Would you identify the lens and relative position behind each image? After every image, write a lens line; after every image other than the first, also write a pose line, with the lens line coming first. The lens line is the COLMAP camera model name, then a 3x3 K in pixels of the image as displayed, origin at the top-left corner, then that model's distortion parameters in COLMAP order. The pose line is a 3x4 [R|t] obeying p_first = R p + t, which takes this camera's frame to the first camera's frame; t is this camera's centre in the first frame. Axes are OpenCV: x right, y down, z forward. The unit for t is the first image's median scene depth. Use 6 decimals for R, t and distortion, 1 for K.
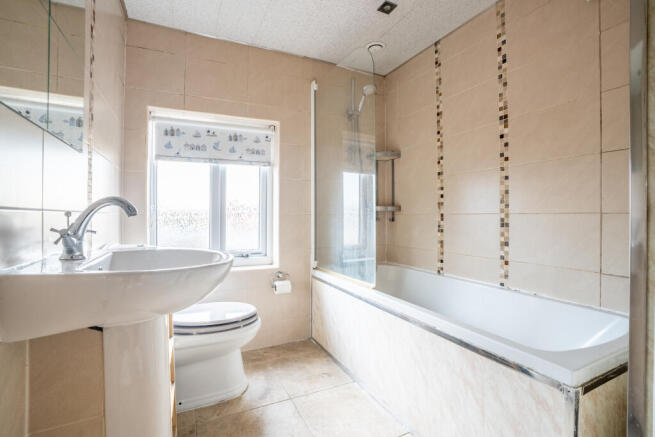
lens RADIAL K [[303.6, 0, 325.8], [0, 303.6, 217.6], [0, 0, 1]] dist [-0.043173, 0.007949]
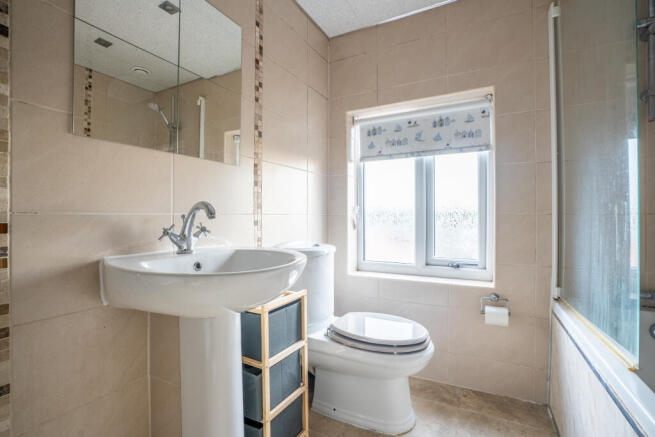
lens RADIAL K [[303.6, 0, 326.5], [0, 303.6, 216.1], [0, 0, 1]] dist [-0.043173, 0.007949]
pose [[0.593177, 0.003238, -0.805065, 0.188899], [-0.003460, 0.999993, 0.001473, -0.006559], [0.805064, 0.001912, 0.593185, 0.264614]]
